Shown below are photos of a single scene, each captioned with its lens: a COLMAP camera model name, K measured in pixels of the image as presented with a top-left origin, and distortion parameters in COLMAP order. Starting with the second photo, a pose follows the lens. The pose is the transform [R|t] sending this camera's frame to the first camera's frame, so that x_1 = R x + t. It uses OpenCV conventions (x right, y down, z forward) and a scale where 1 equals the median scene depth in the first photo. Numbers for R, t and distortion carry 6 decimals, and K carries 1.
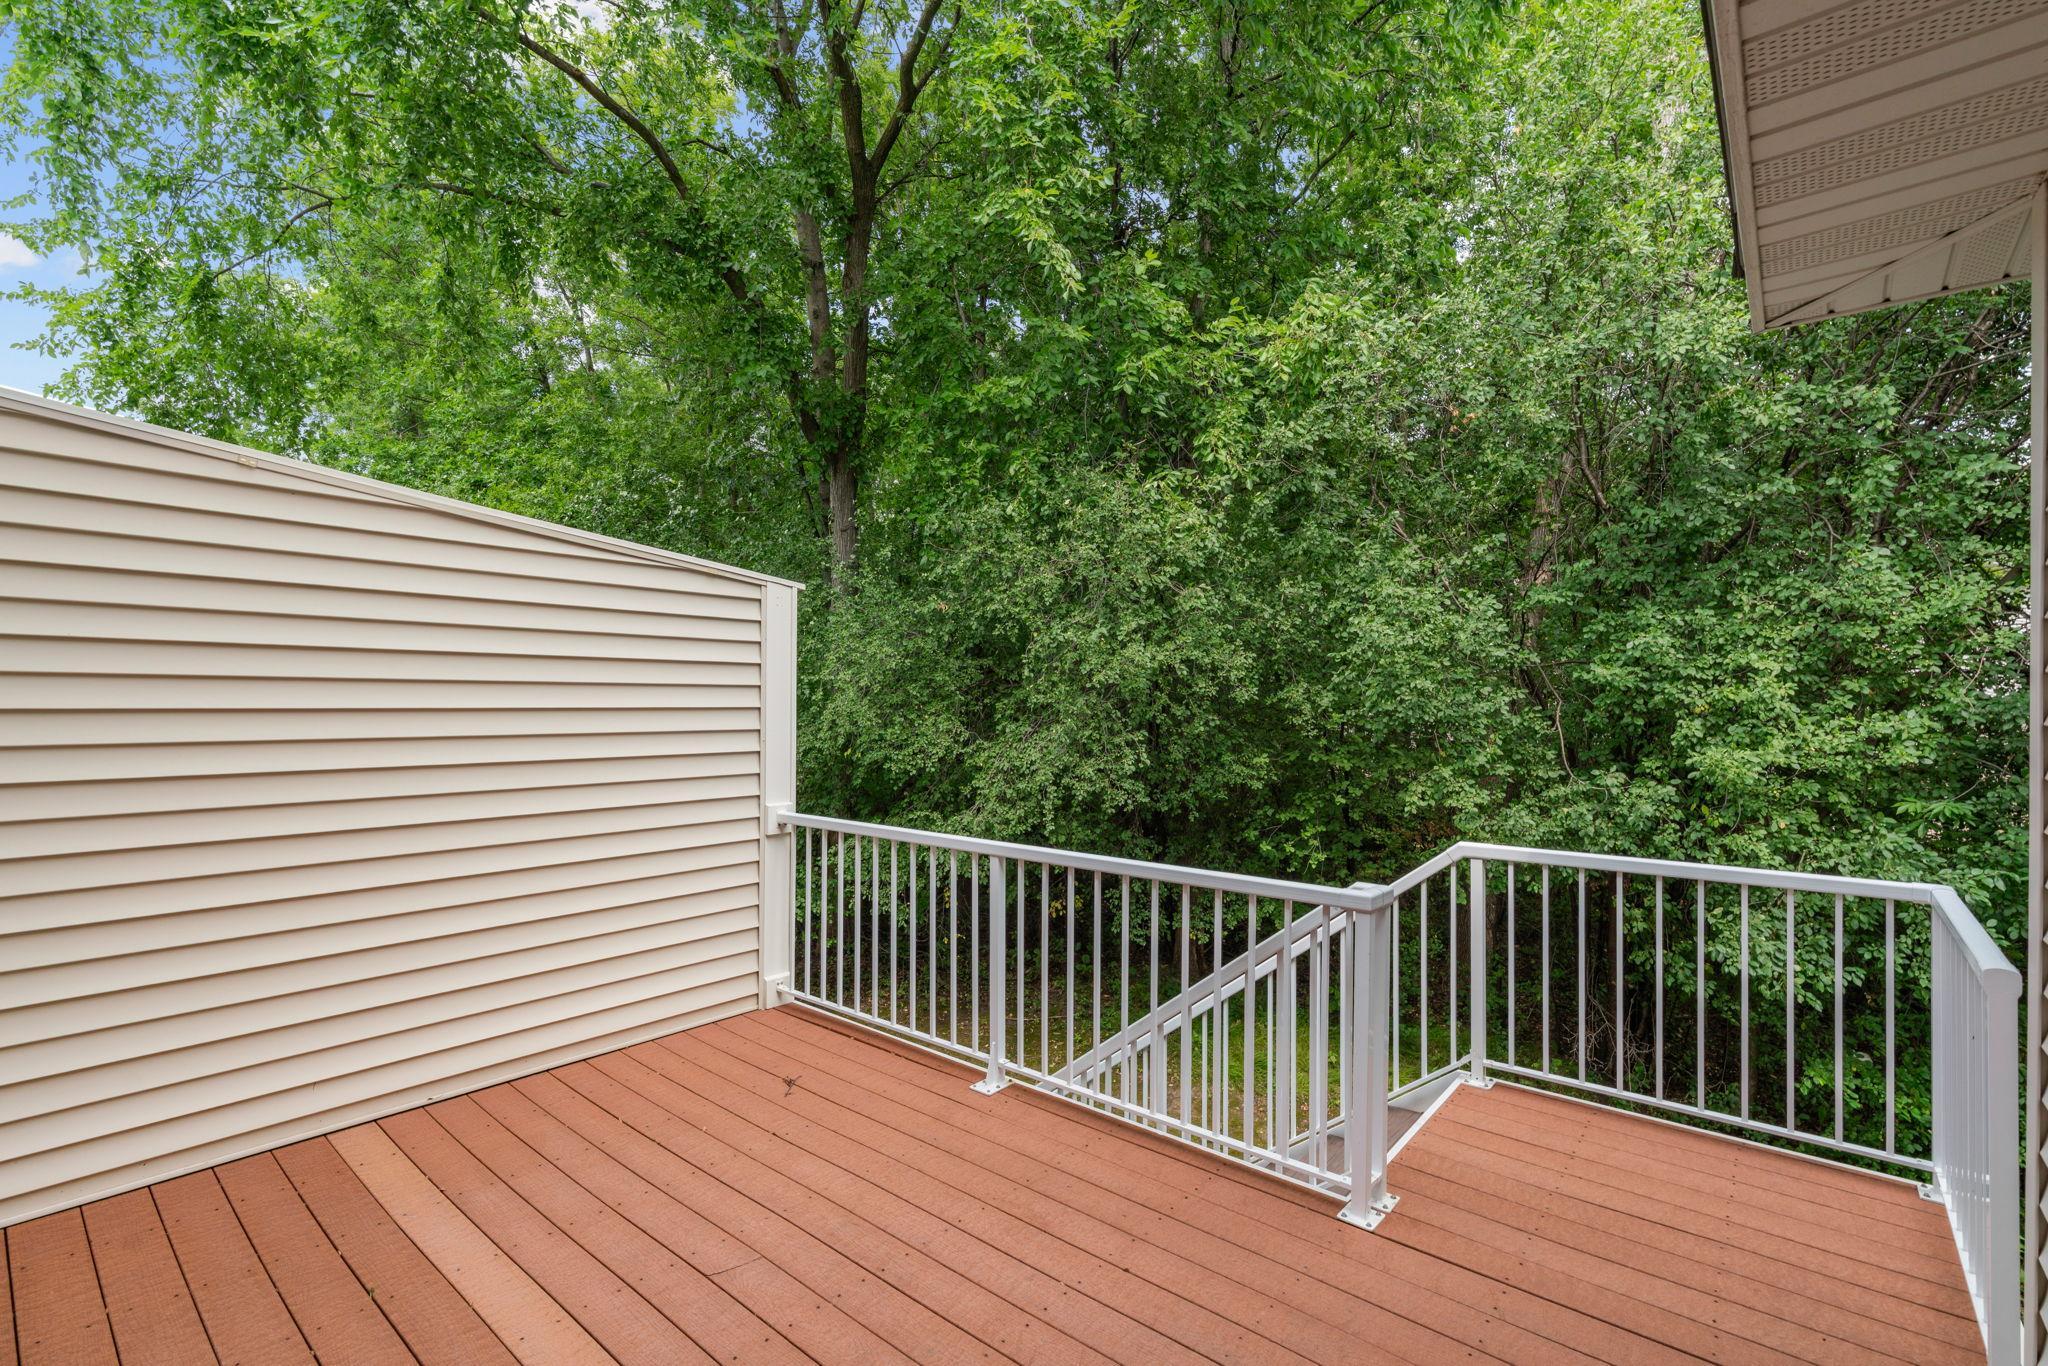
lens RADIAL K [[935.2, 0, 1014.1], [0, 935.2, 705.7], [0, 0, 1]] dist [0.001338, 0.000150]
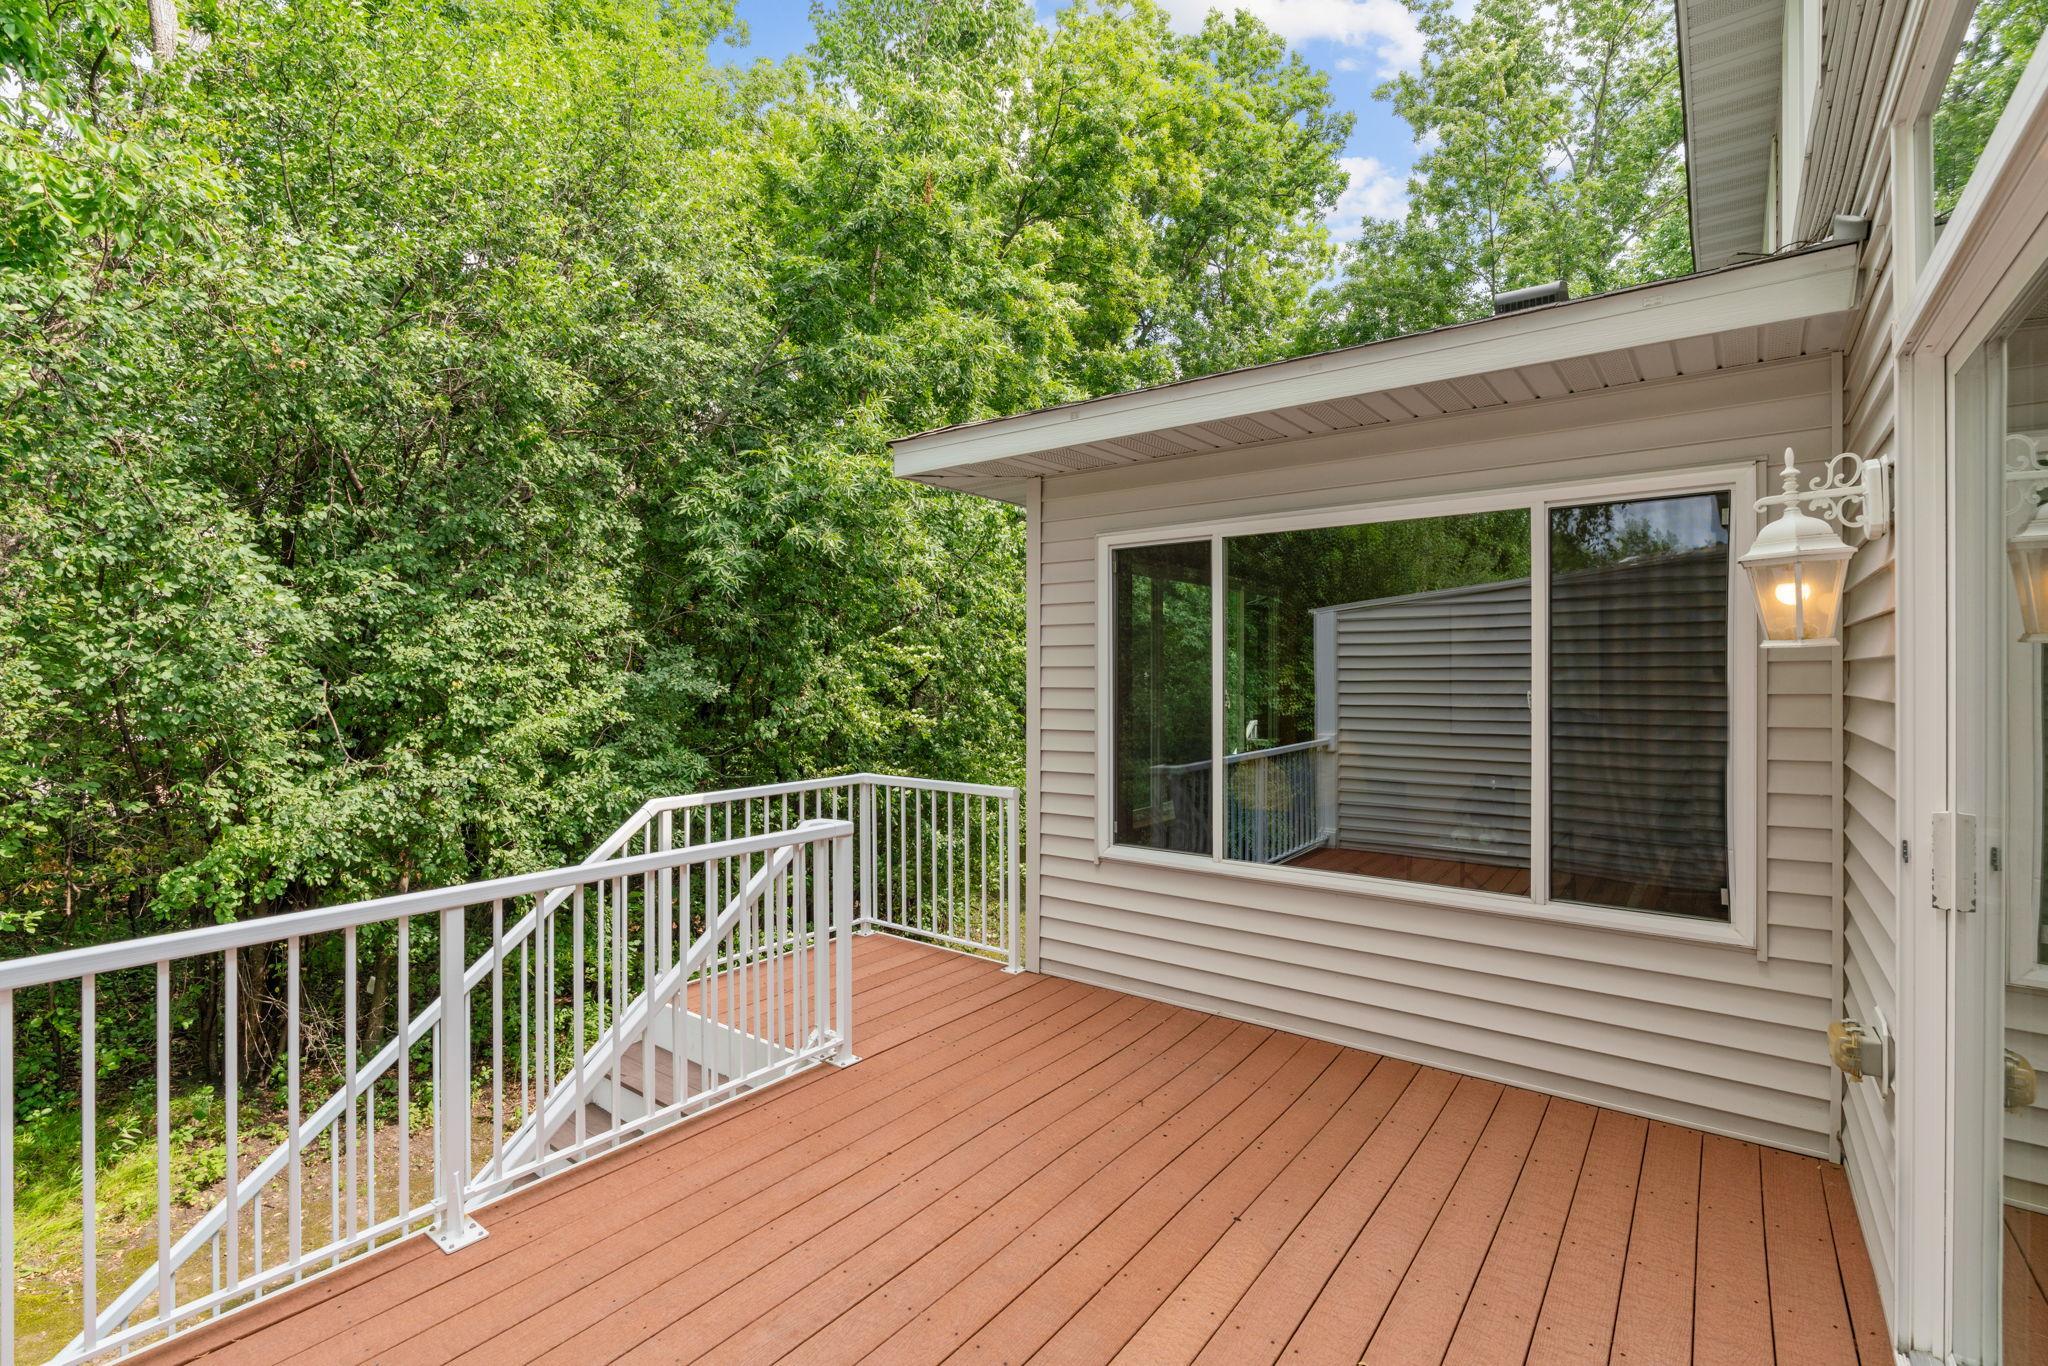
lens RADIAL K [[934.2, 0, 1024.0], [0, 934.2, 683.0], [0, 0, 1]] dist [0.002848, 0.000296]
pose [[-0.077647, -0.009807, 0.996933, -0.917998], [0.005222, 0.999934, 0.010243, -0.016402], [-0.996967, 0.006002, -0.077591, 0.764460]]
